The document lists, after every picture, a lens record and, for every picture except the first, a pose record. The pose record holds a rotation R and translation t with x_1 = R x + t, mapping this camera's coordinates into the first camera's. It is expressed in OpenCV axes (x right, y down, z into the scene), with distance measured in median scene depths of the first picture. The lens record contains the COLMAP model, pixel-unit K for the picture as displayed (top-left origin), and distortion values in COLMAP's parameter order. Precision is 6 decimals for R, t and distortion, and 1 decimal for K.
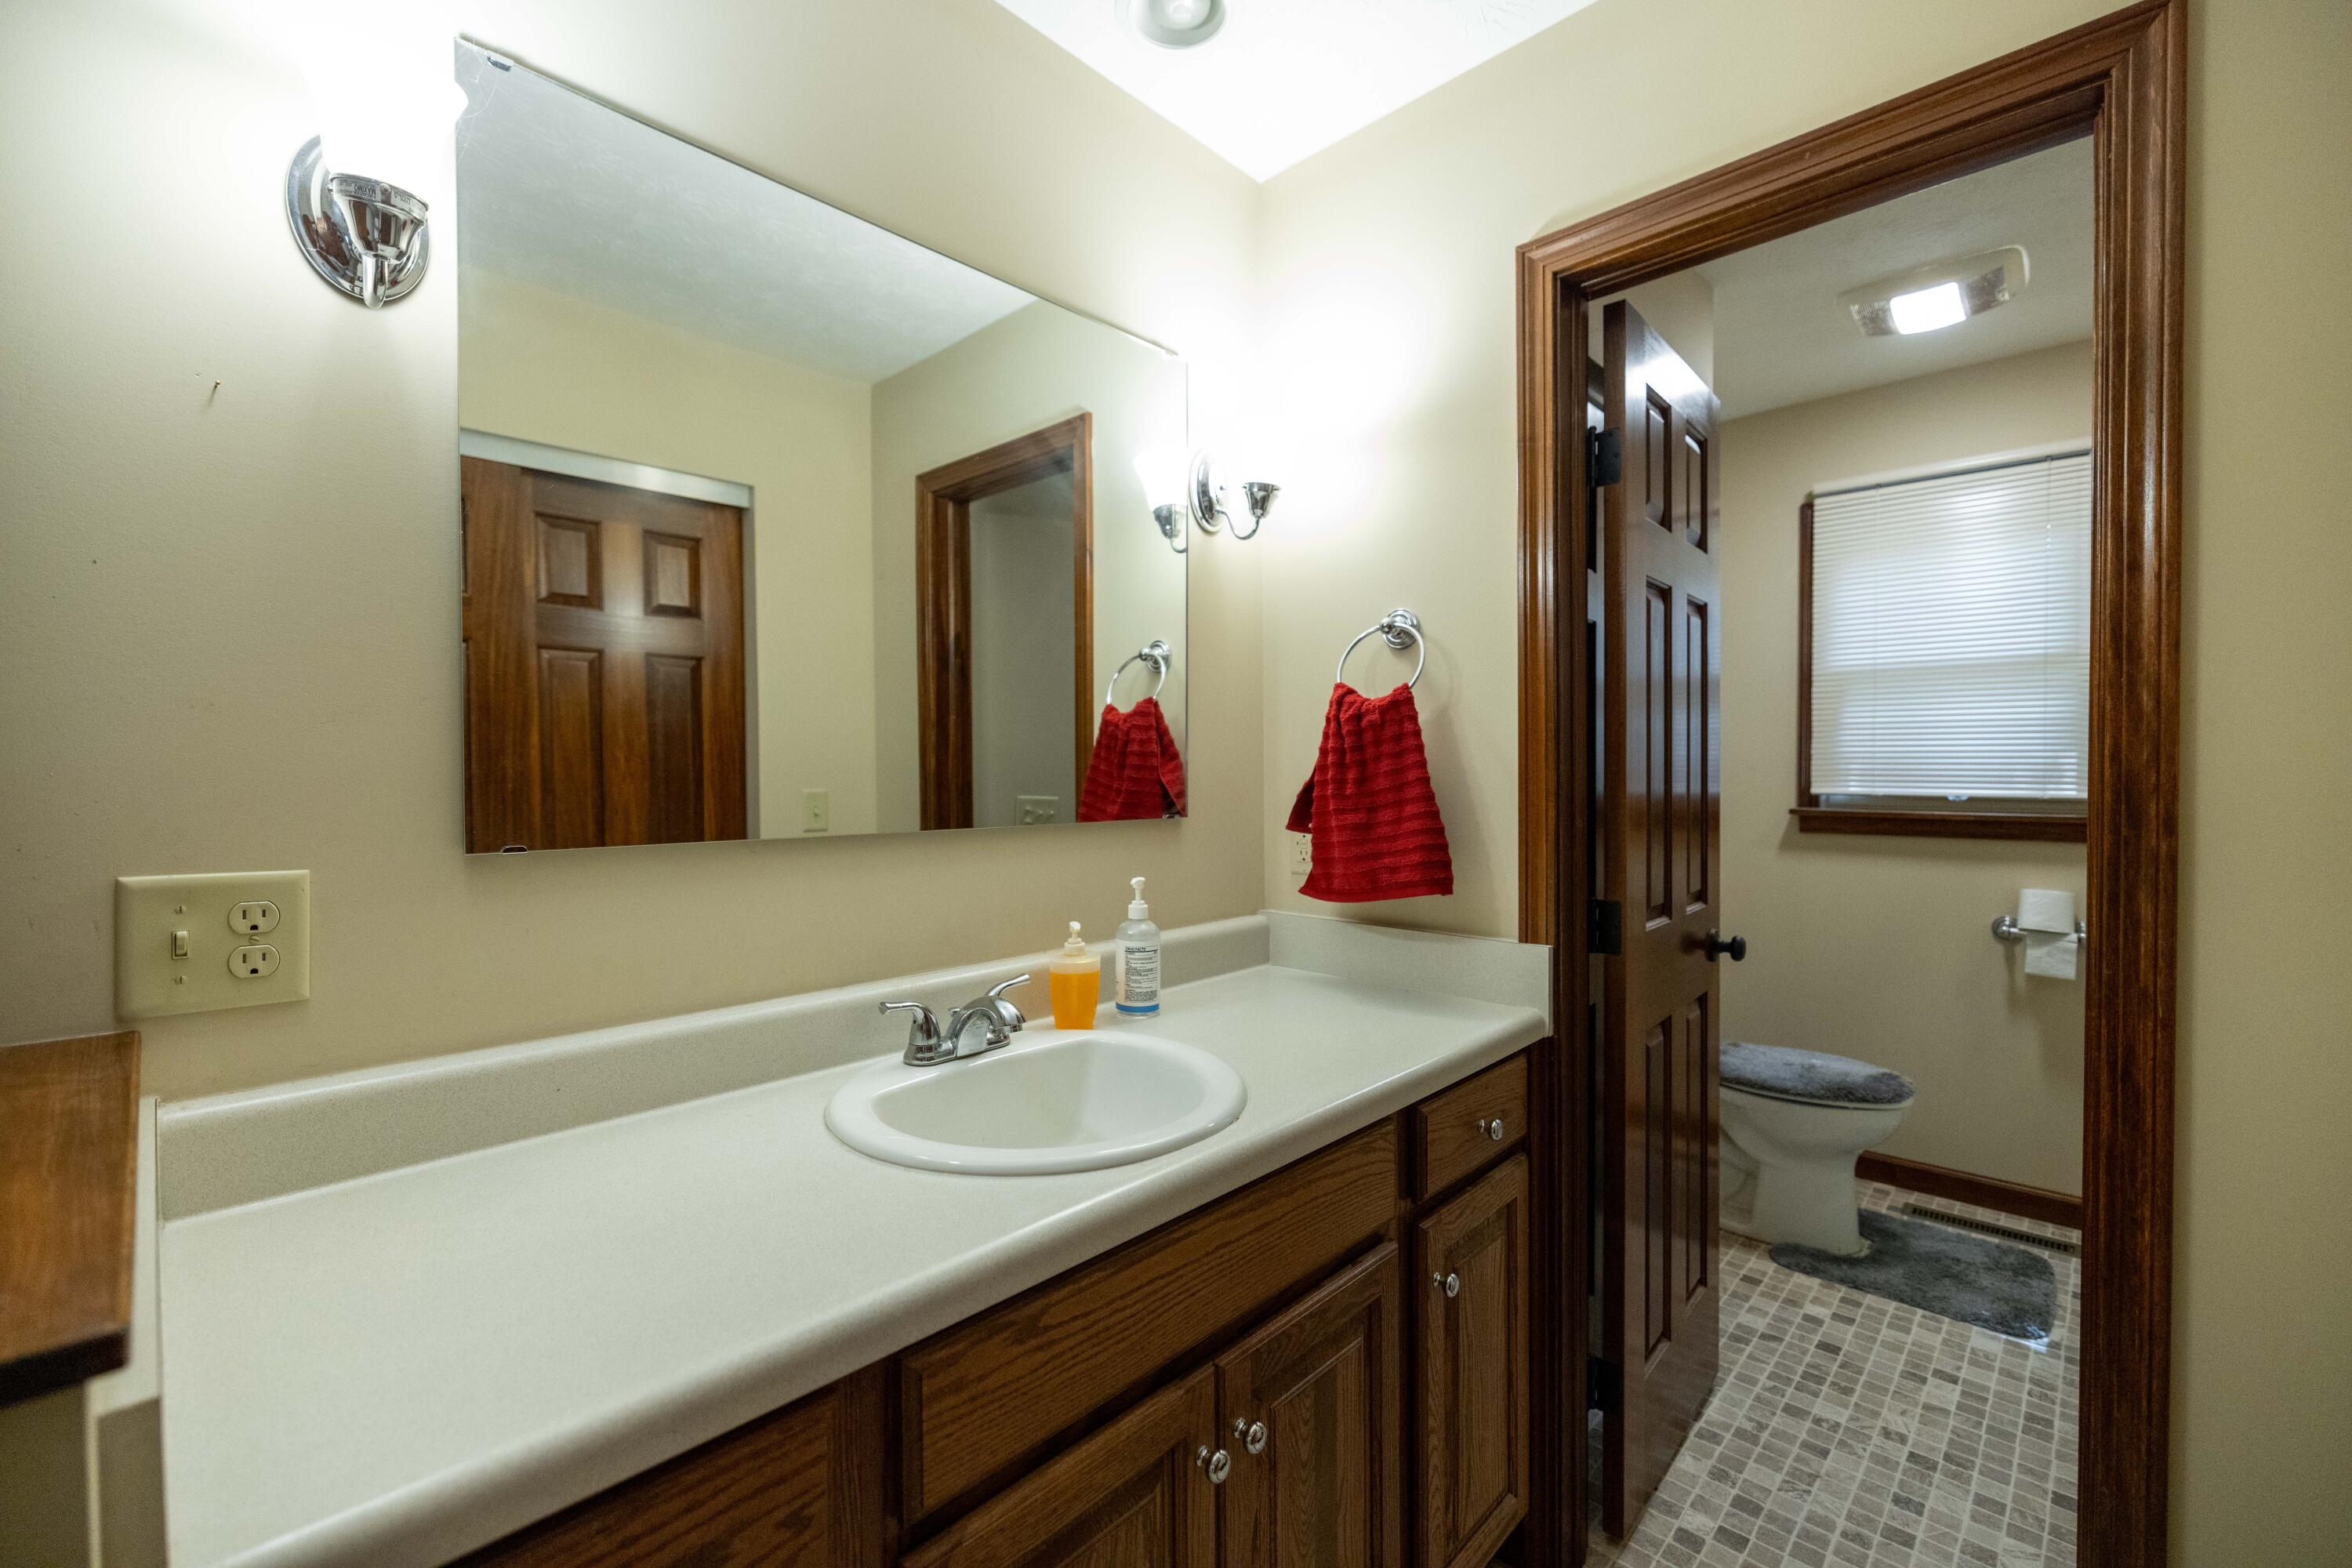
lens RADIAL K [[979.5, 0, 1167.7], [0, 979.5, 782.3], [0, 0, 1]] dist [-0.000220, -0.000091]
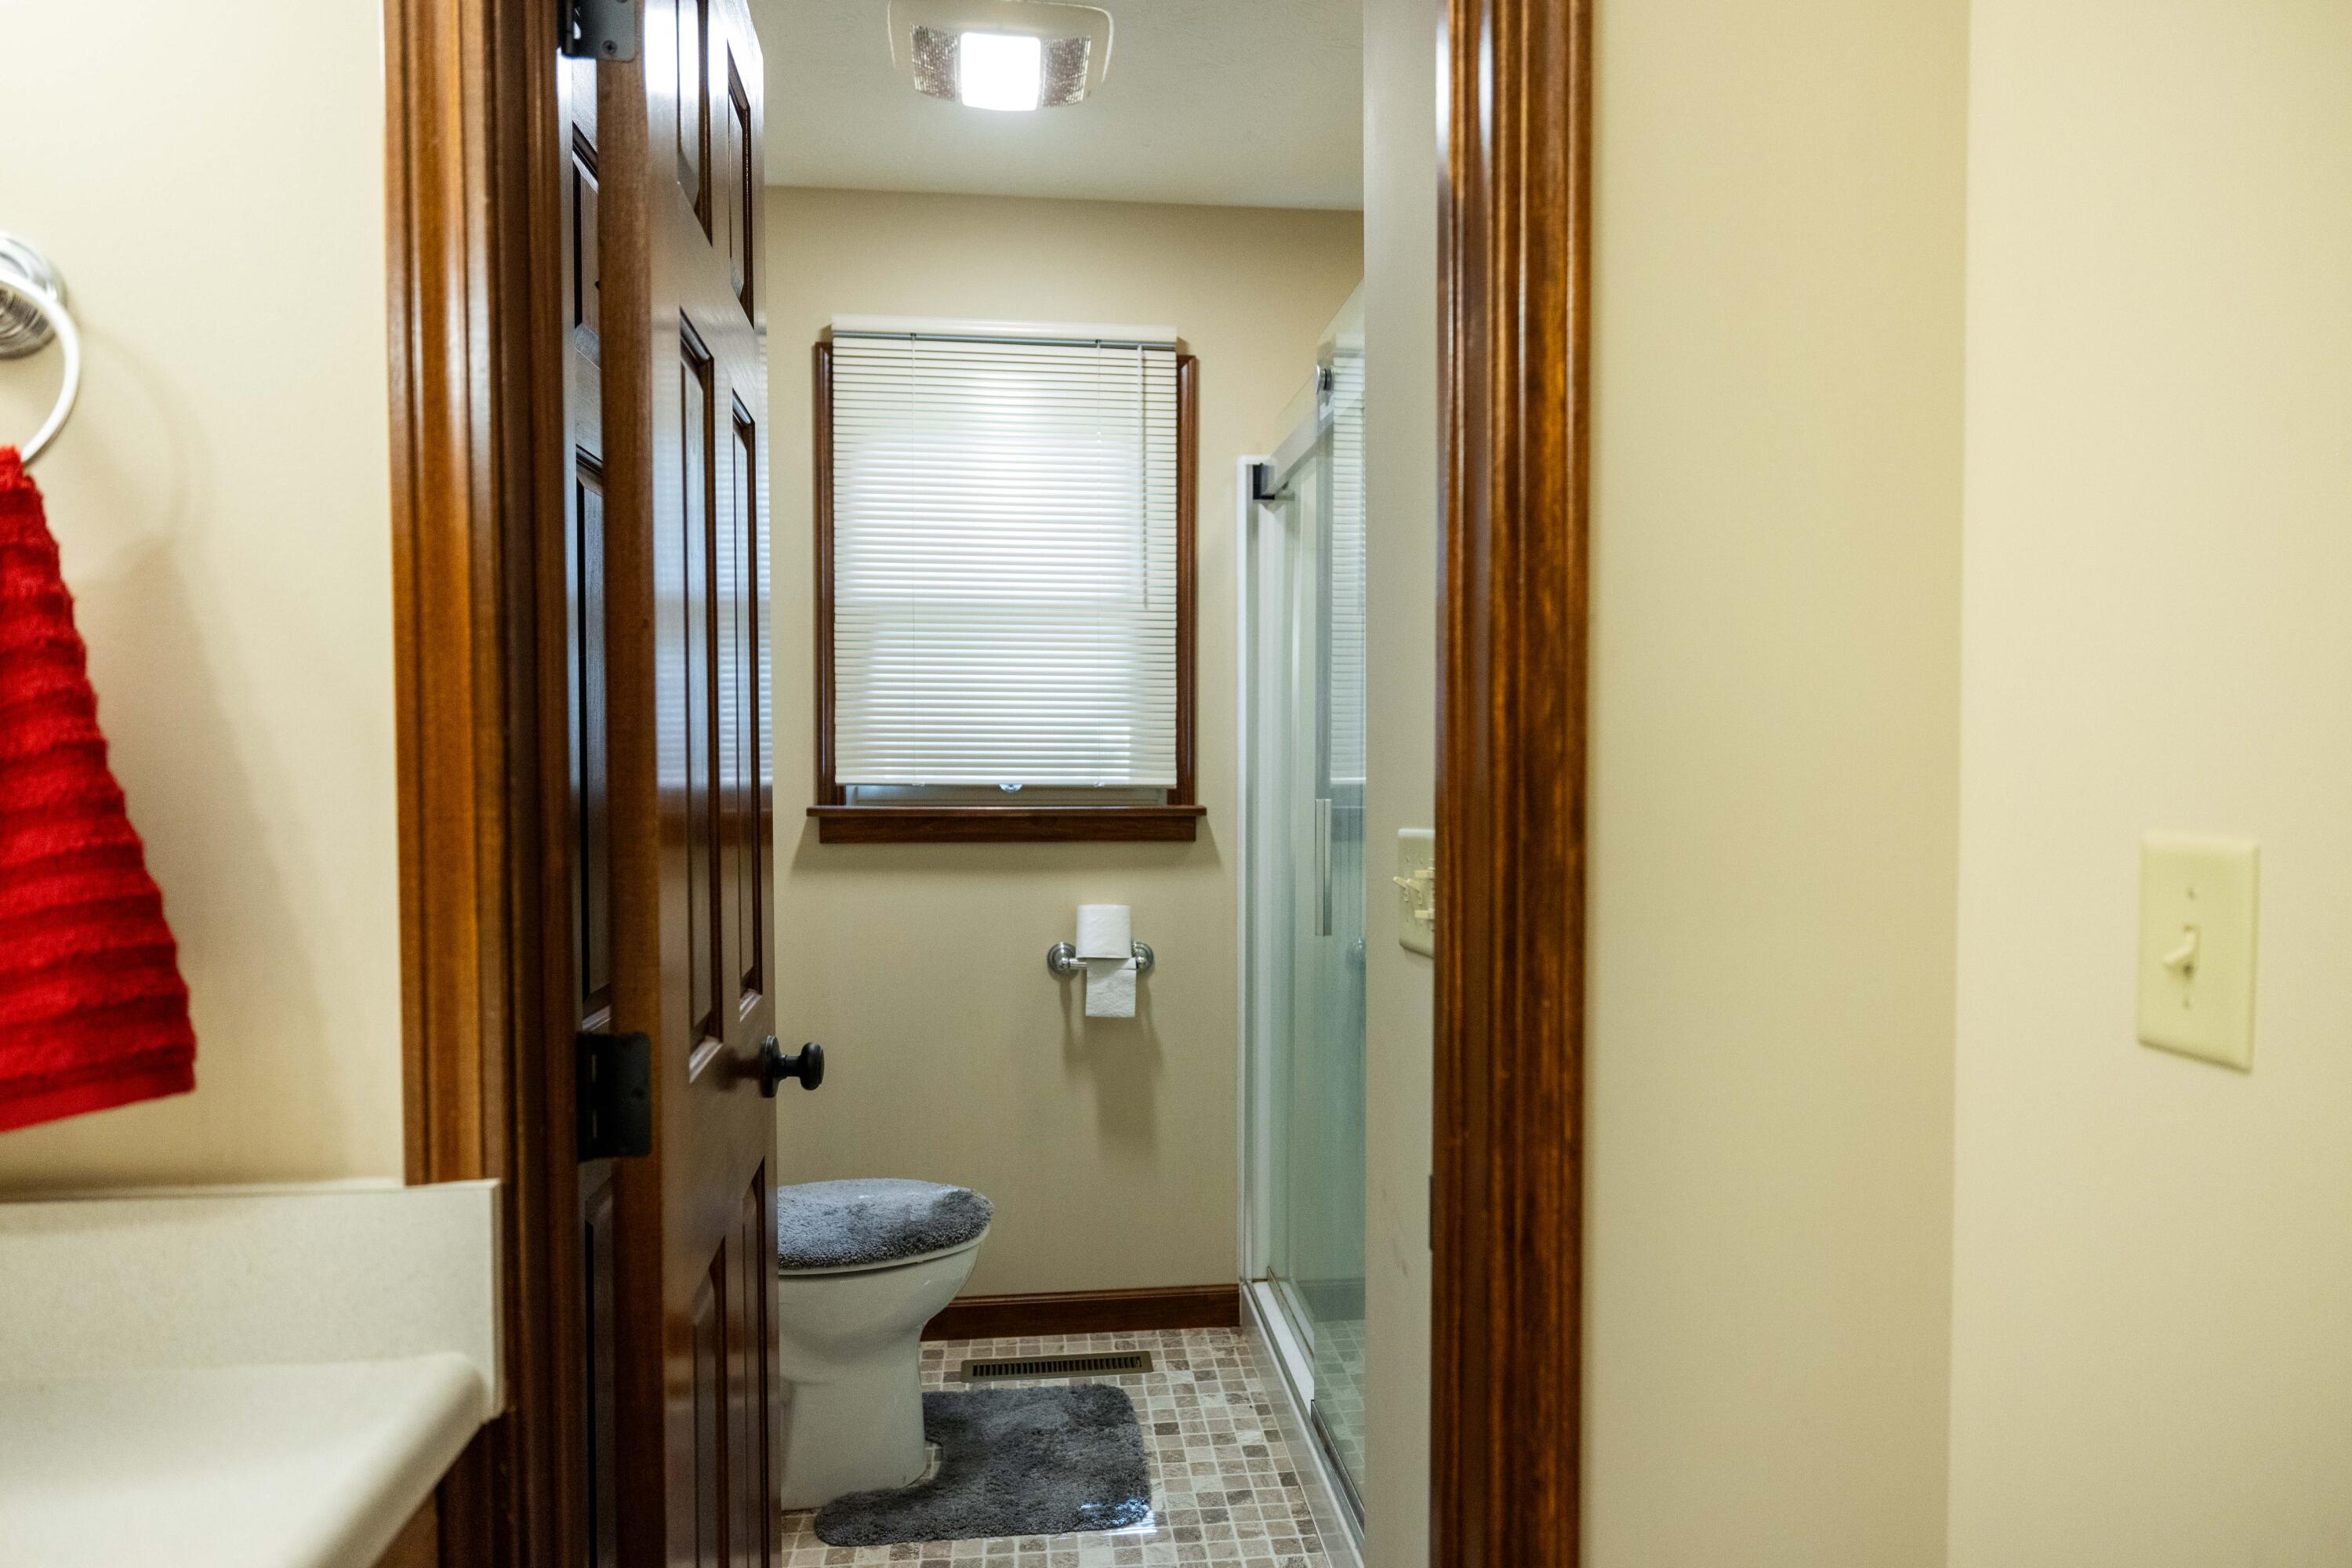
lens RADIAL K [[1402.9, 0, 1176.7], [0, 1402.9, 793.9], [0, 0, 1]] dist [-0.003037, 0.001121]
pose [[0.630894, -0.018419, 0.775650, 0.115164], [0.007761, 0.999818, 0.017429, 0.005915], [-0.775830, -0.004976, 0.630922, 0.378829]]
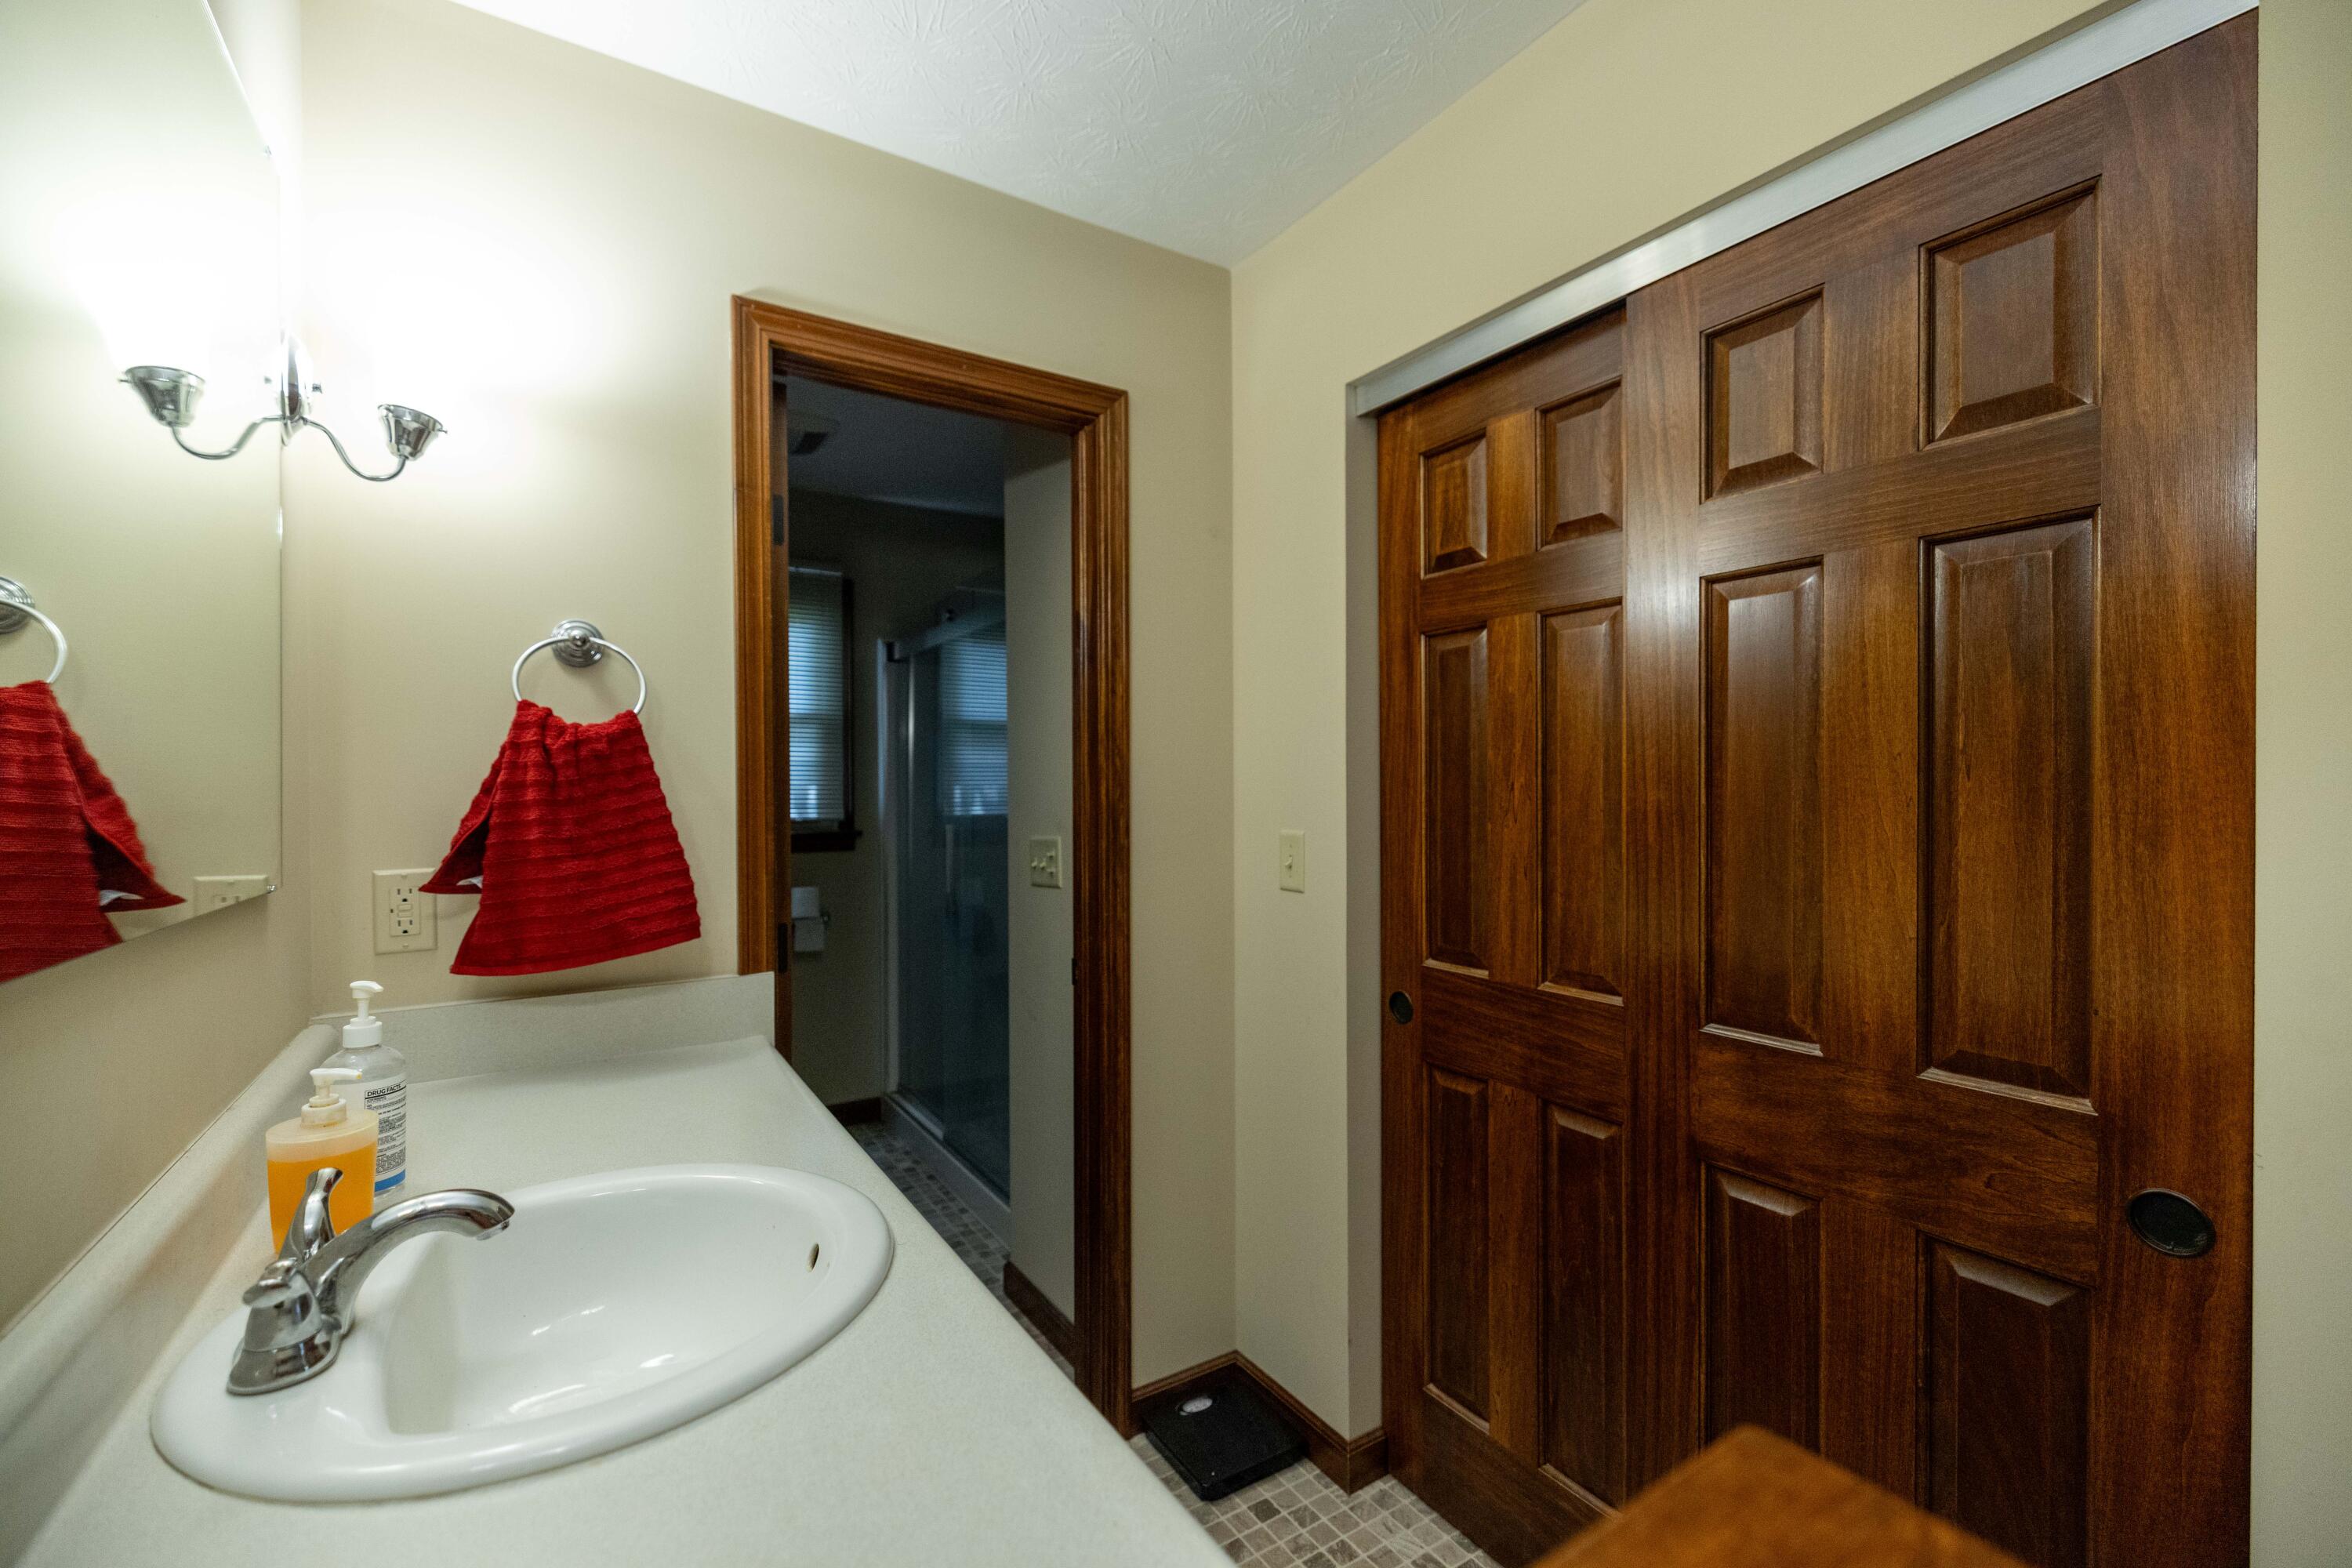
lens RADIAL K [[979.5, 0, 1167.7], [0, 979.5, 782.3], [0, 0, 1]] dist [-0.000220, -0.000091]
pose [[0.224622, 0.007883, 0.974414, -0.463017], [0.016757, 0.999788, -0.011951, -0.015019], [-0.974302, 0.019013, 0.224442, 0.294035]]
